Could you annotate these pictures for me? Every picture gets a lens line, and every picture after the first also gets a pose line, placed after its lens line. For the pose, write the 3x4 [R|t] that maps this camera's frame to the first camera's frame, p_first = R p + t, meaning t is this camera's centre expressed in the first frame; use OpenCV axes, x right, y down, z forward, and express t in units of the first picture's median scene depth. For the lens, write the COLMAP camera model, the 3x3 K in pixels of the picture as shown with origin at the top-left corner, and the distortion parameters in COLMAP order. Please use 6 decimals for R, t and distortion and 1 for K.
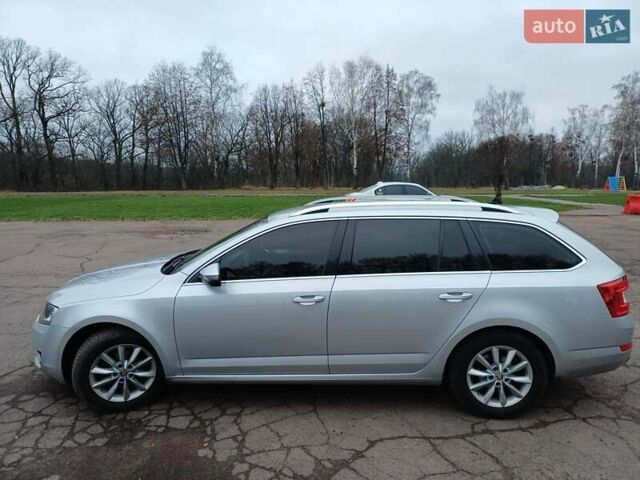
lens RADIAL K [[469.7, 0, 320.0], [0, 469.7, 240.0], [0, 0, 1]] dist [0.050168, -0.031549]
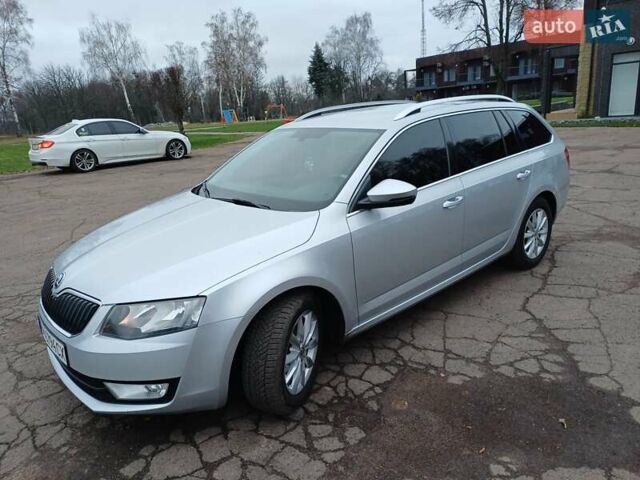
lens RADIAL K [[469.7, 0, 320.0], [0, 469.7, 240.0], [0, 0, 1]] dist [0.050168, -0.031549]
pose [[0.709633, -0.238571, 0.662951, -0.819031], [0.156993, 0.970814, 0.181311, -0.014009], [-0.686858, -0.024586, 0.726376, 0.448903]]
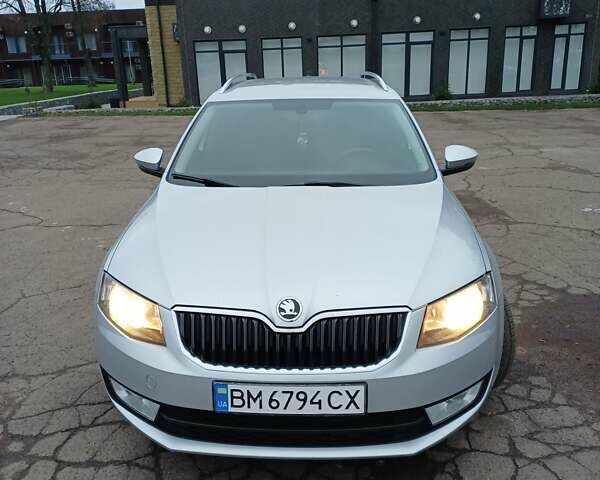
lens RADIAL K [[576.1, 0, 297.7], [0, 576.1, 235.3], [0, 0, 1]] dist [0.099082, -0.115540]
pose [[-0.011577, -0.275269, 0.961298, -1.175480], [0.152800, 0.949584, 0.273755, -0.116032], [-0.988189, 0.150056, 0.031068, 1.179949]]
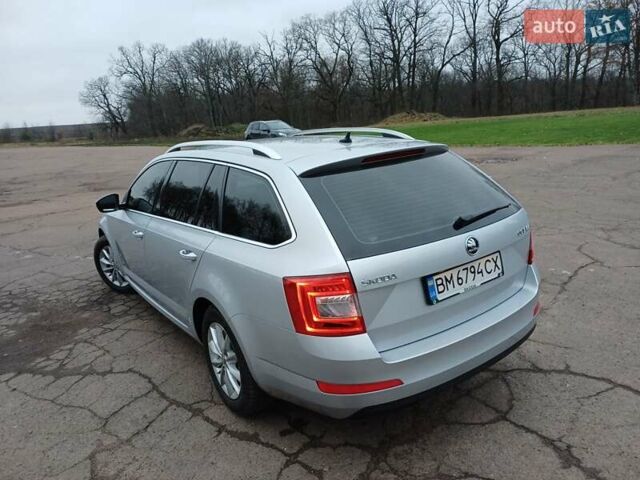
lens RADIAL K [[472.6, 0, 320.0], [0, 472.6, 240.0], [0, 0, 1]] dist [0.038773, -0.001768]
pose [[0.616855, 0.157435, -0.771171, 1.017945], [-0.032759, 0.984077, 0.174697, -0.061956], [0.786395, -0.082500, 0.612190, 0.607440]]
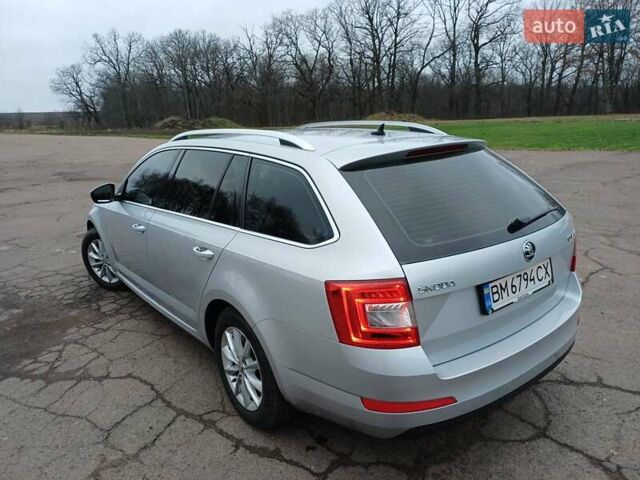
lens RADIAL K [[473.5, 0, 316.1], [0, 473.5, 240.9], [0, 0, 1]] dist [0.036174, -0.004435]
pose [[0.647344, 0.178237, -0.741065, 0.920674], [-0.065510, 0.981687, 0.178885, -0.050178], [0.759377, -0.067253, 0.647166, 0.579909]]
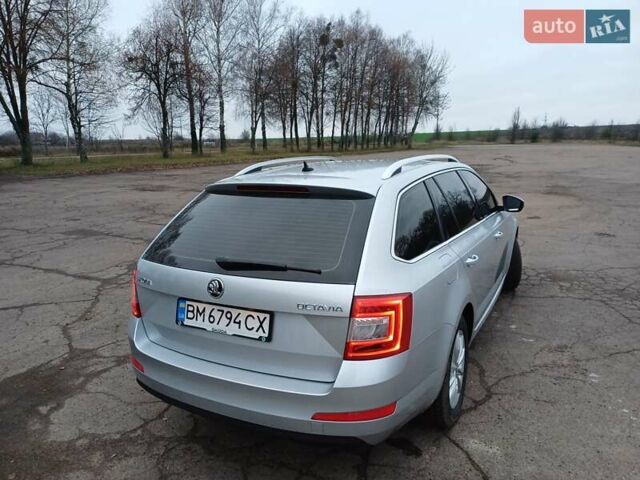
lens RADIAL K [[462.4, 0, 321.6], [0, 462.4, 245.0], [0, 0, 1]] dist [0.108382, -0.128475]
pose [[-0.408489, 0.208638, -0.888599, 1.123054], [-0.102572, 0.956867, 0.271819, -0.179552], [0.906982, 0.202180, -0.369469, 1.466019]]
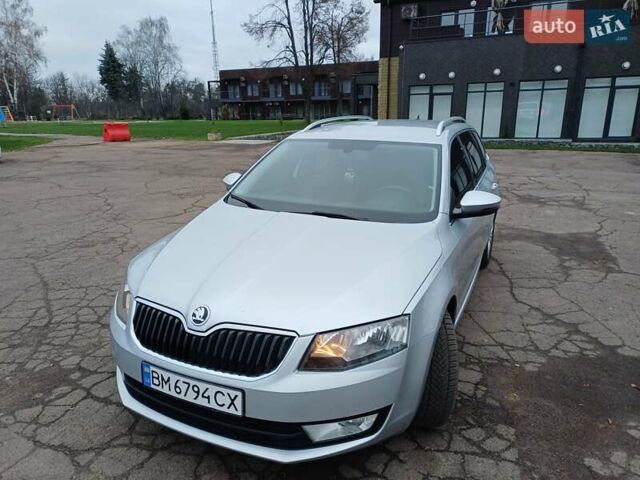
lens RADIAL K [[469.7, 0, 320.0], [0, 469.7, 240.0], [0, 0, 1]] dist [0.050168, -0.031549]
pose [[0.371624, -0.248003, 0.894645, -1.072983], [0.121315, 0.968369, 0.218047, -0.083558], [-0.920423, 0.027502, 0.389956, 0.859792]]
